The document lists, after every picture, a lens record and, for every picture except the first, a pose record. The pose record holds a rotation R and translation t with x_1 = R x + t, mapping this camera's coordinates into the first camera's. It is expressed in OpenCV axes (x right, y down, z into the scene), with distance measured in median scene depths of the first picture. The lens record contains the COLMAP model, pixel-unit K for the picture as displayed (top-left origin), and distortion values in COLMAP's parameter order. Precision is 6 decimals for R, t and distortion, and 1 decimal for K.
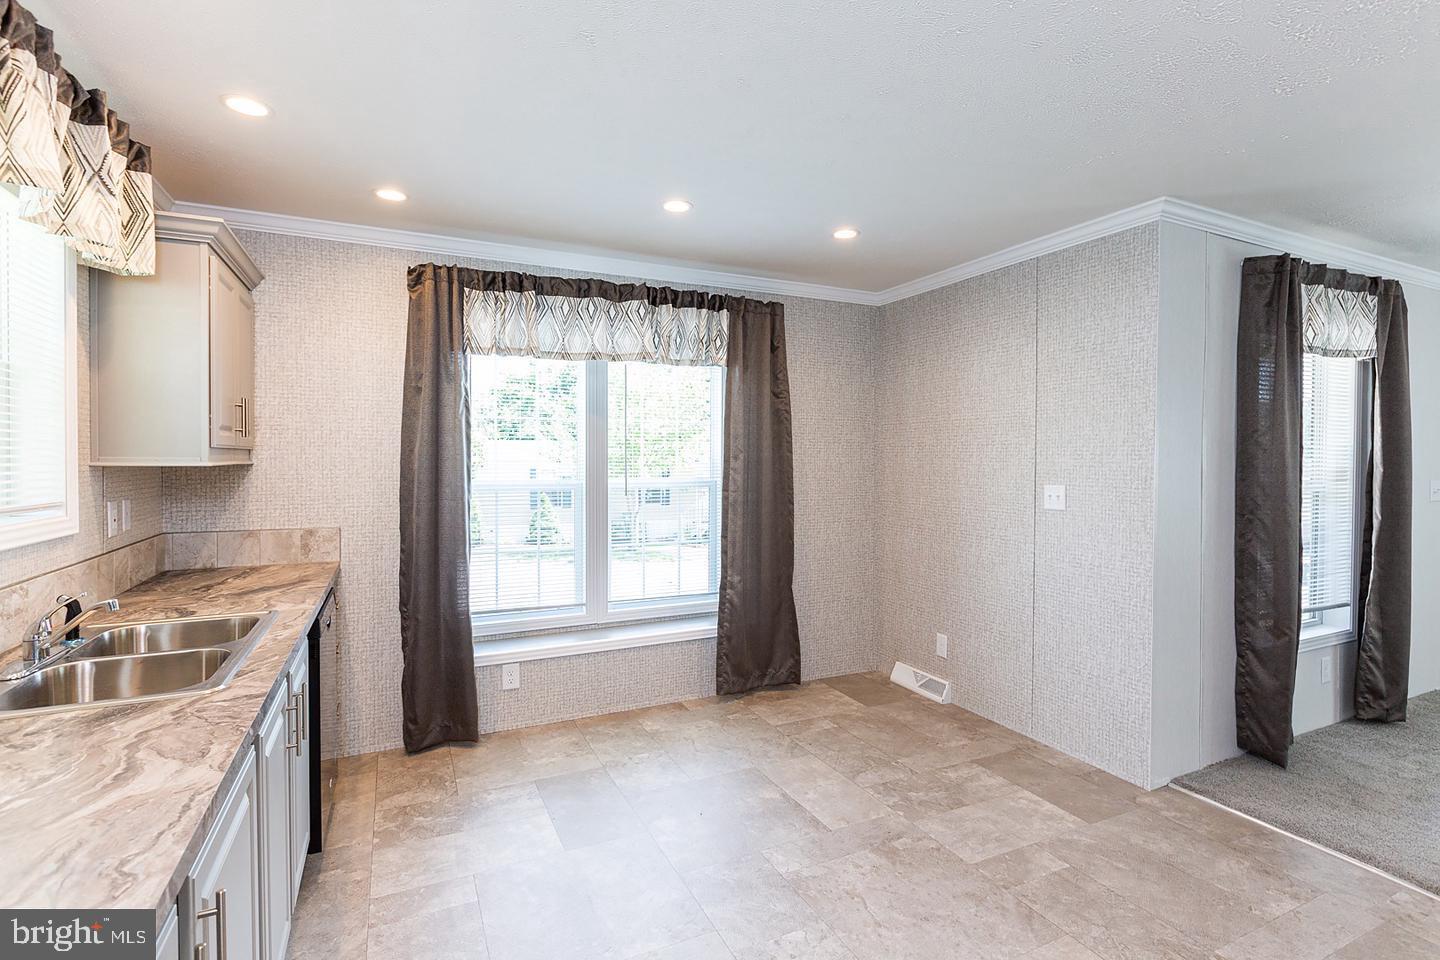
lens RADIAL K [[691.1, 0, 731.2], [0, 691.1, 465.3], [0, 0, 1]] dist [-0.000547, 0.000015]
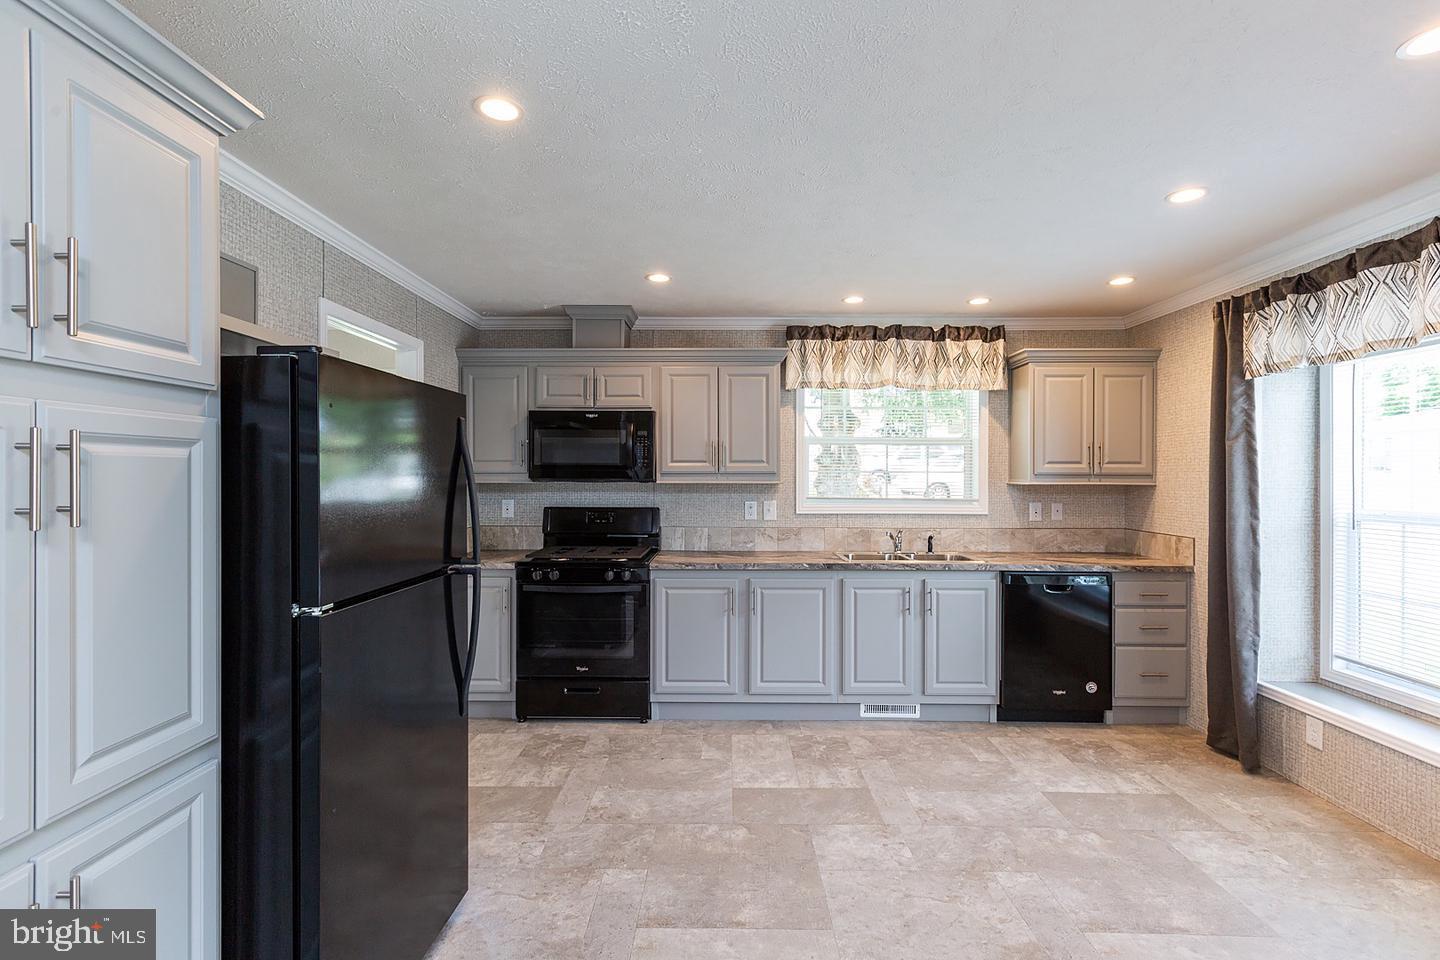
lens RADIAL K [[655.5, 0, 721.0], [0, 655.5, 477.3], [0, 0, 1]] dist [-0.000931, 0.000176]
pose [[-0.445634, -0.001171, -0.895215, 0.778822], [-0.014420, 0.999879, 0.005871, -0.011279], [0.895099, 0.015525, -0.445597, 0.711807]]
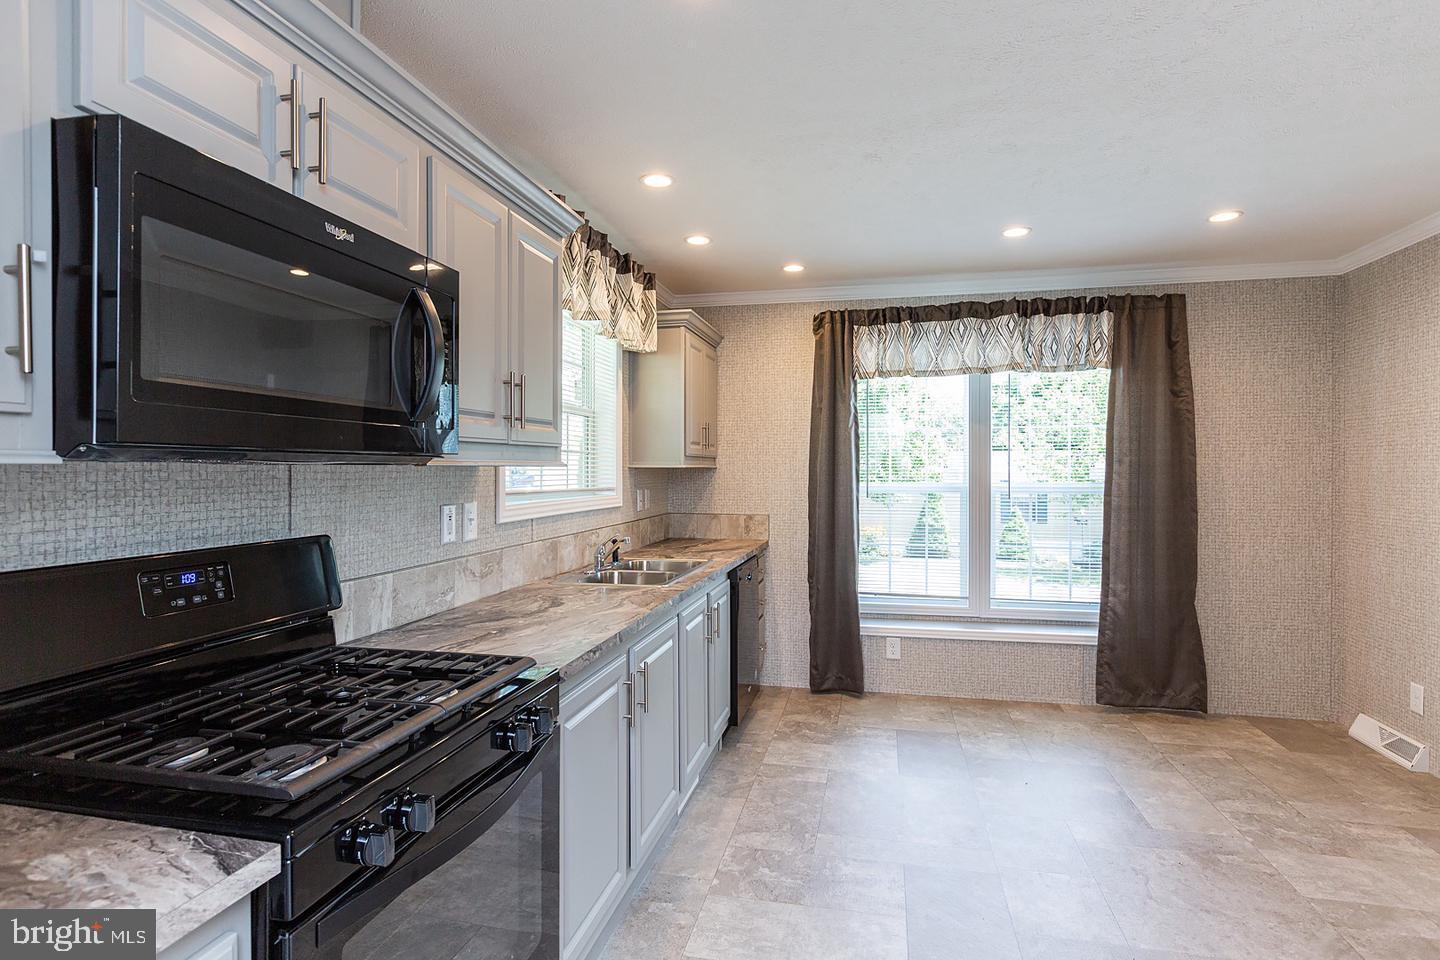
lens RADIAL K [[738.4, 0, 718.2], [0, 738.4, 475.4], [0, 0, 1]] dist [0.001865, 0.000258]
pose [[0.782938, 0.003205, -0.622092, 0.237295], [-0.005161, 0.999986, -0.001344, 0.013914], [0.622079, 0.004262, 0.782943, -0.179649]]
